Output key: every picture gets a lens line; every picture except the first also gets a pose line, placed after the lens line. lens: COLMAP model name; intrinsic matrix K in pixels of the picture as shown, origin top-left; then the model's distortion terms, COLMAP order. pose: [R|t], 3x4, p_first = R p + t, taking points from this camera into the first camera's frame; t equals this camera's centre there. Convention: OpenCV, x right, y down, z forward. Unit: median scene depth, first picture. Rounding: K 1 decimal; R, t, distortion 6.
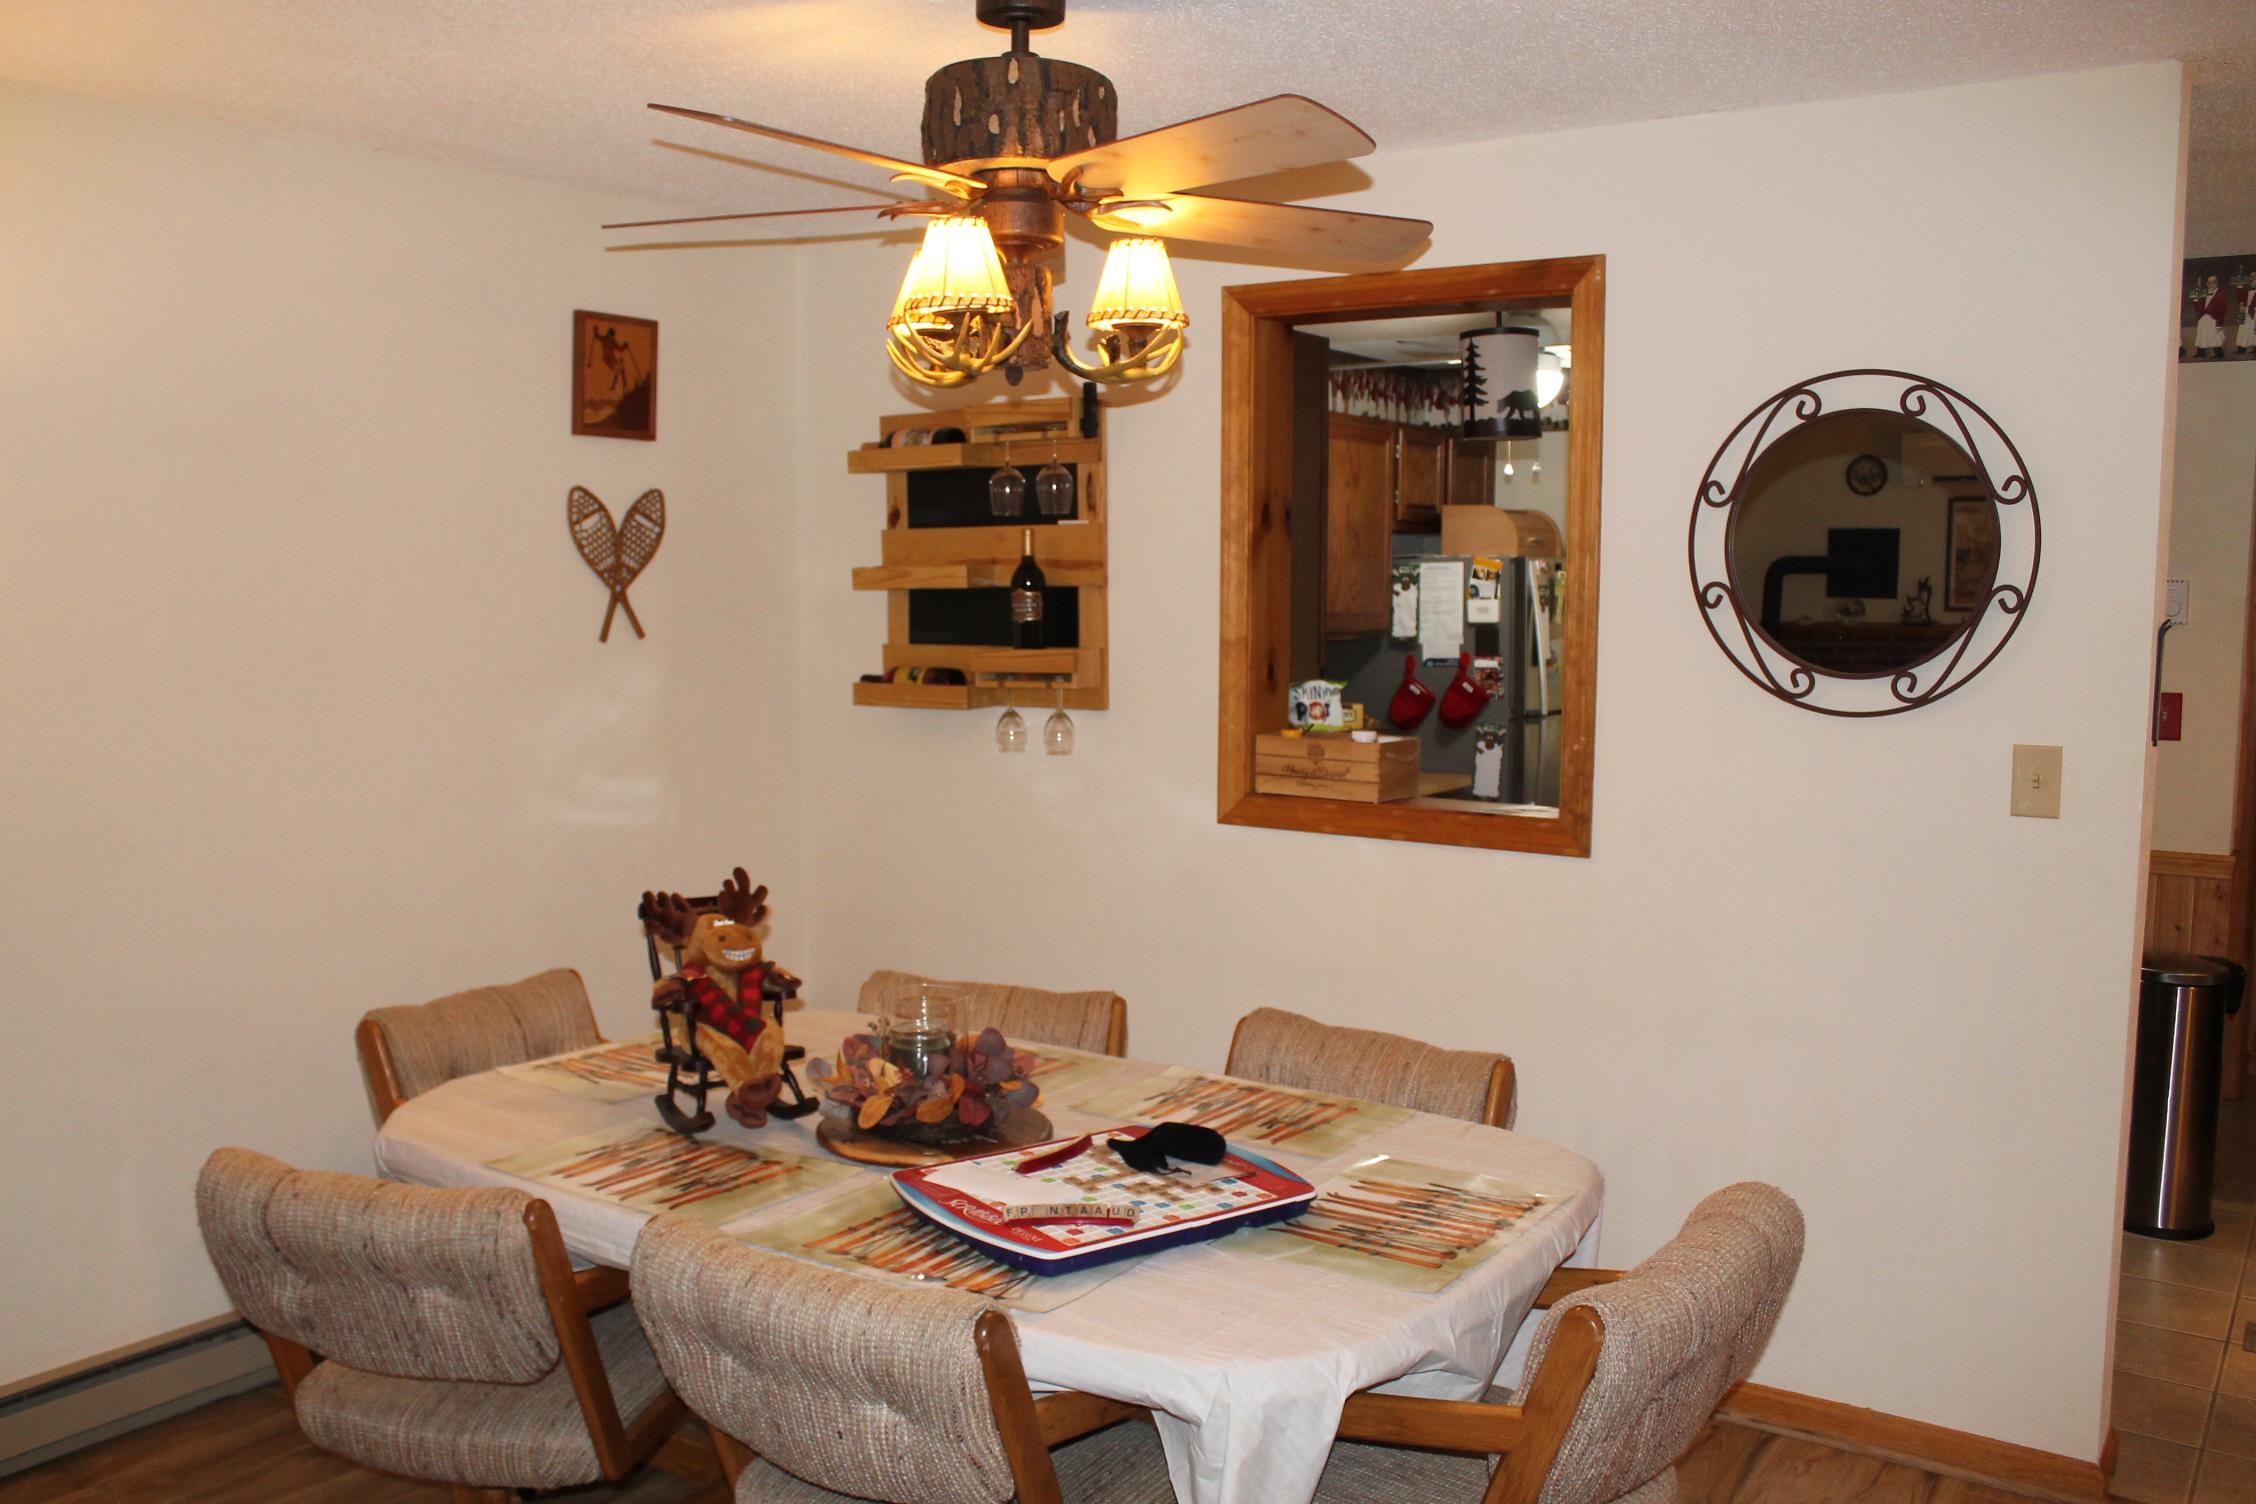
lens RADIAL K [[1903.3, 0, 1109.3], [0, 1903.3, 729.9], [0, 0, 1]] dist [-0.161256, 0.129285]
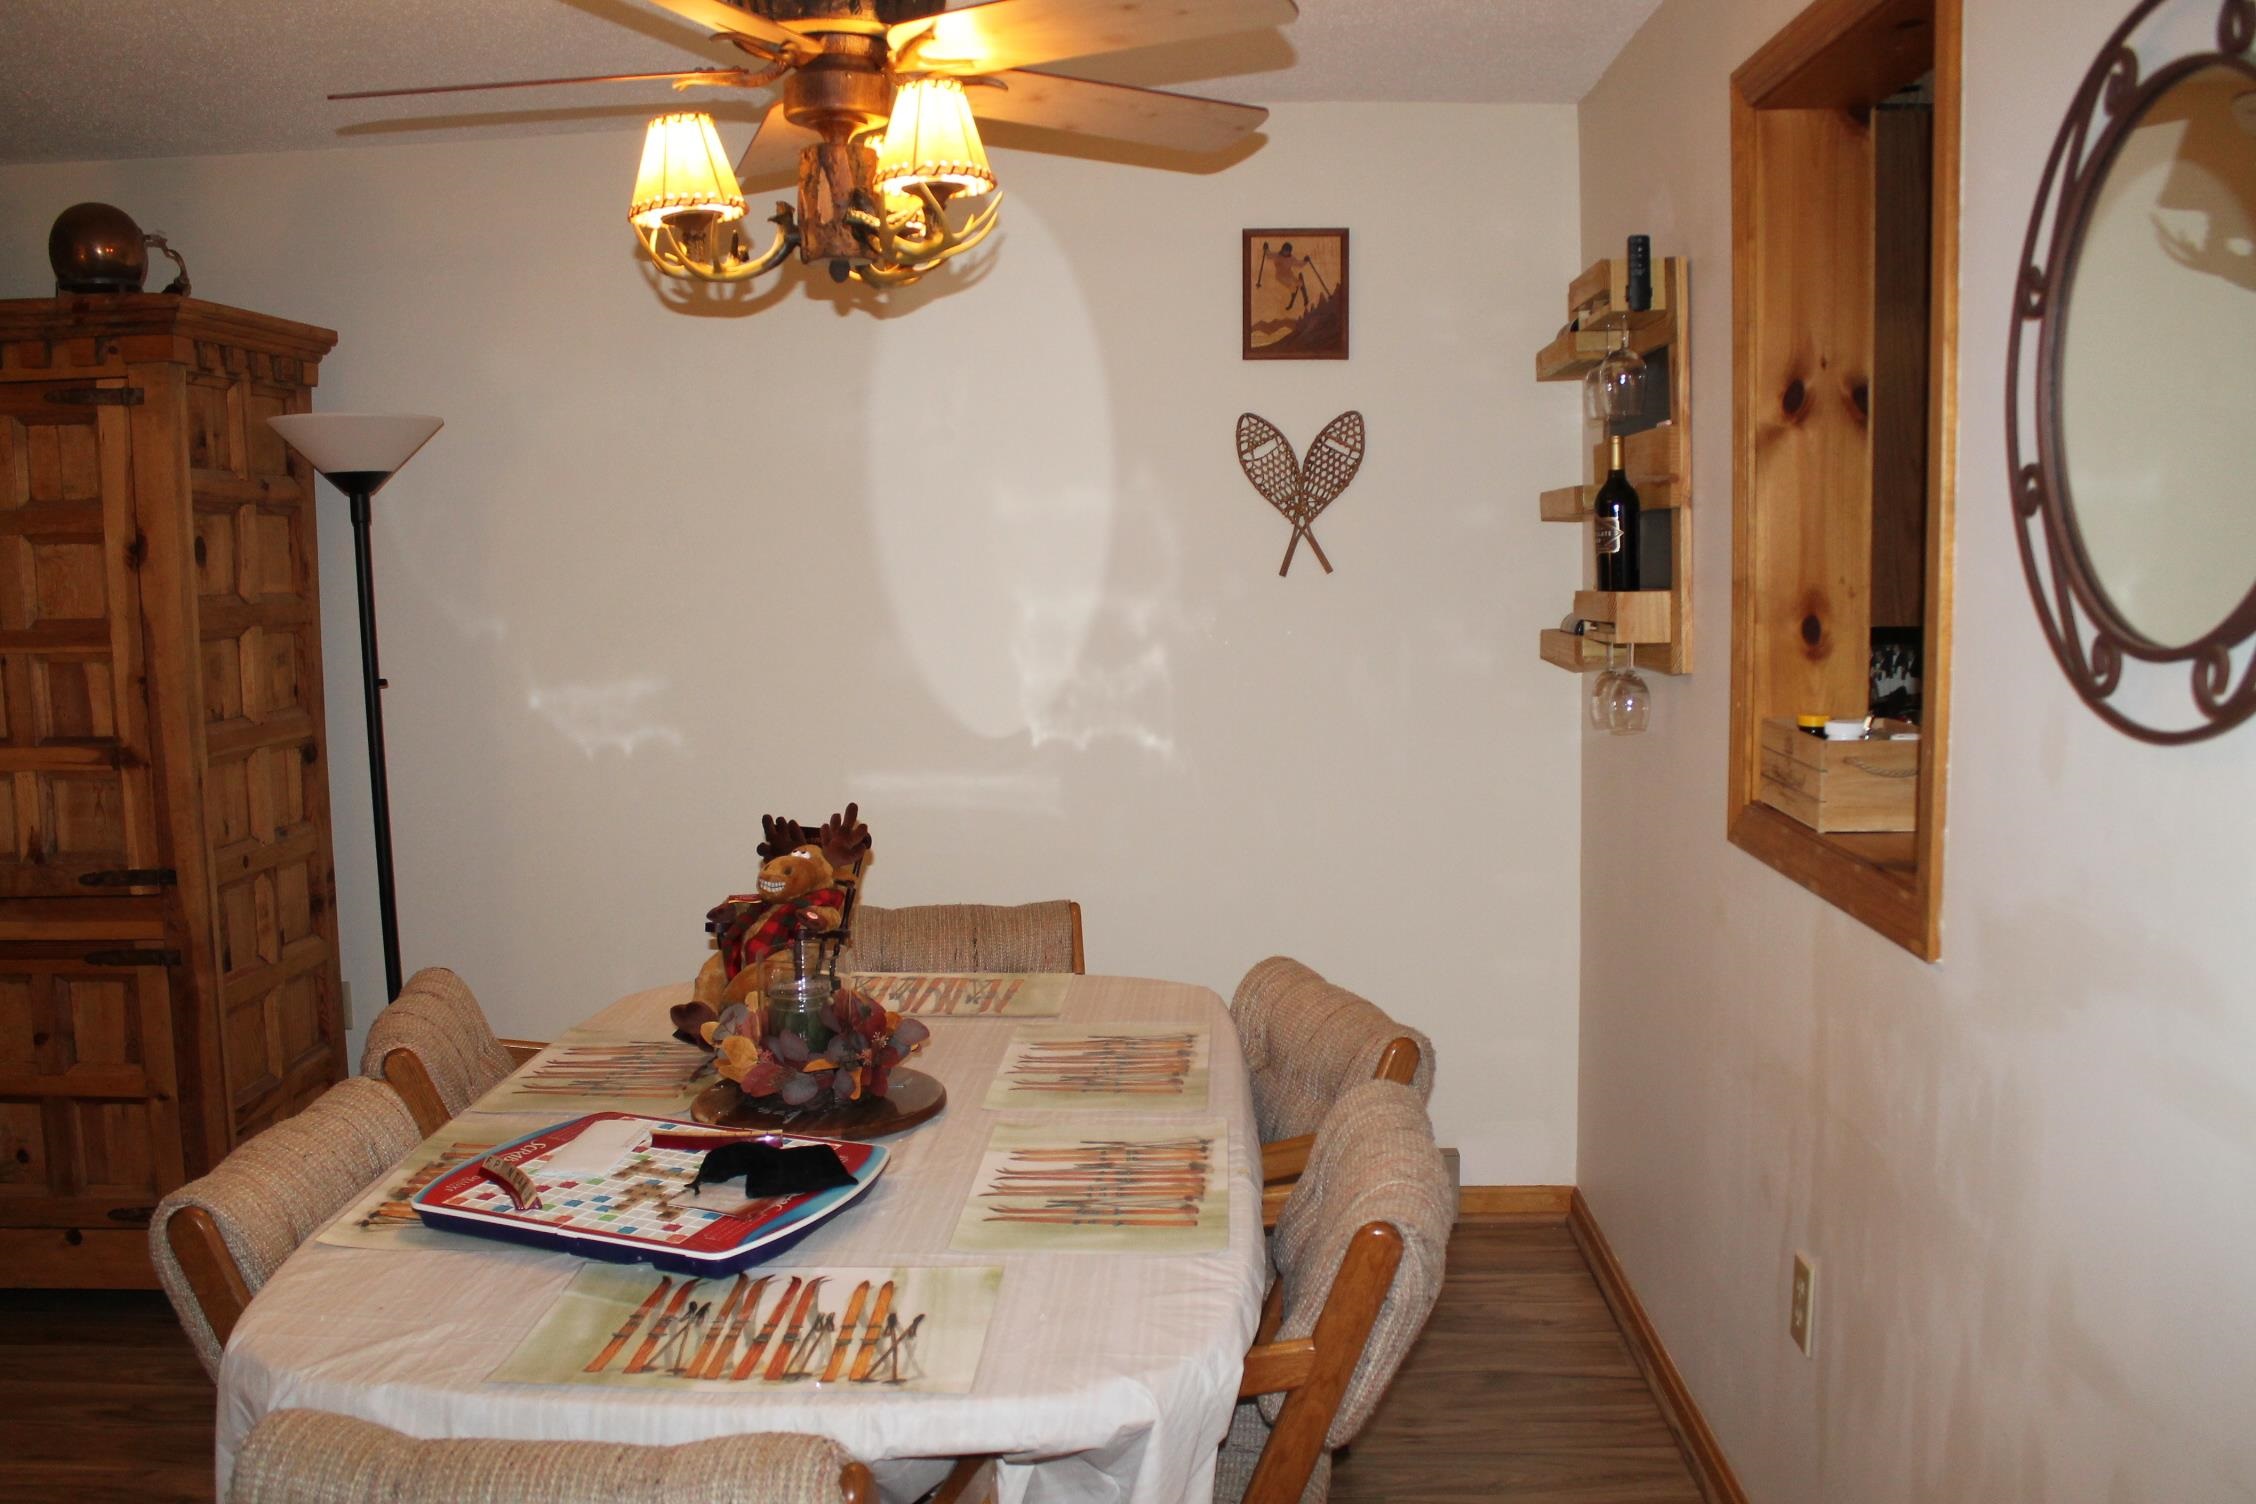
lens RADIAL K [[1903.3, 0, 1114.2], [0, 1903.3, 768.4], [0, 0, 1]] dist [-0.161256, 0.129285]
pose [[0.538272, 0.091484, -0.837791, 0.507475], [-0.046511, 0.995800, 0.078856, -0.021765], [0.841487, -0.003479, 0.540267, 0.415801]]
